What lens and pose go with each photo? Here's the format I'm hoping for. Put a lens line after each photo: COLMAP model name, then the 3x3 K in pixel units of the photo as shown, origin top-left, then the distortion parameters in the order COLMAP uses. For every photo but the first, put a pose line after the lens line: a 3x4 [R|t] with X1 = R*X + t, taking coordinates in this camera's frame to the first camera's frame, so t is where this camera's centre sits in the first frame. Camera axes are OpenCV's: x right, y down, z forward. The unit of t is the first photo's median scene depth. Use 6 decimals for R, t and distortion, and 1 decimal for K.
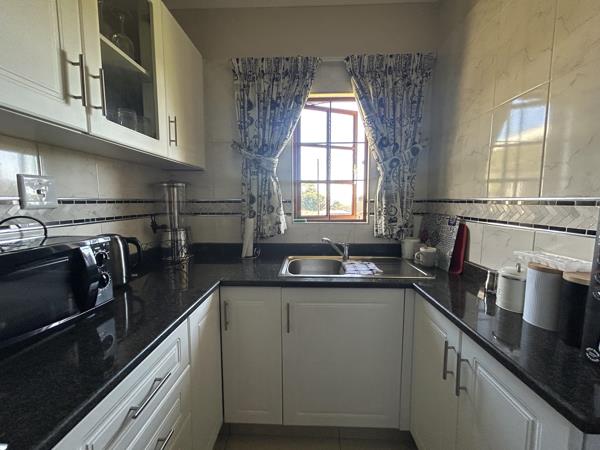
lens RADIAL K [[242.1, 0, 296.9], [0, 242.1, 223.4], [0, 0, 1]] dist [-0.002099, 0.001657]
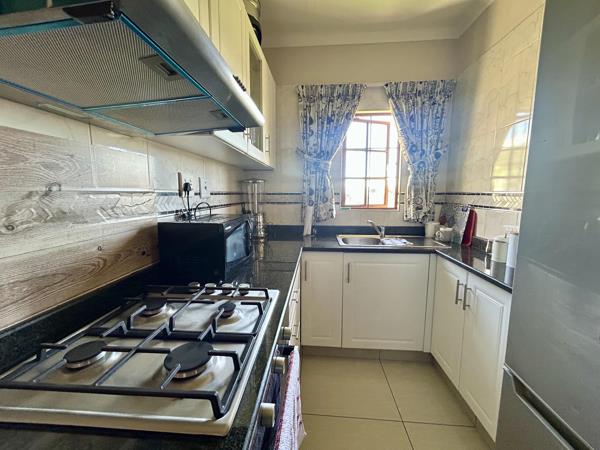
lens RADIAL K [[242.1, 0, 297.7], [0, 242.1, 224.2], [0, 0, 1]] dist [-0.002099, 0.001657]
pose [[0.999189, 0.006281, -0.039784, -0.216049], [-0.004892, 0.999379, 0.034908, 0.032258], [0.039978, -0.034685, 0.998598, -0.355350]]
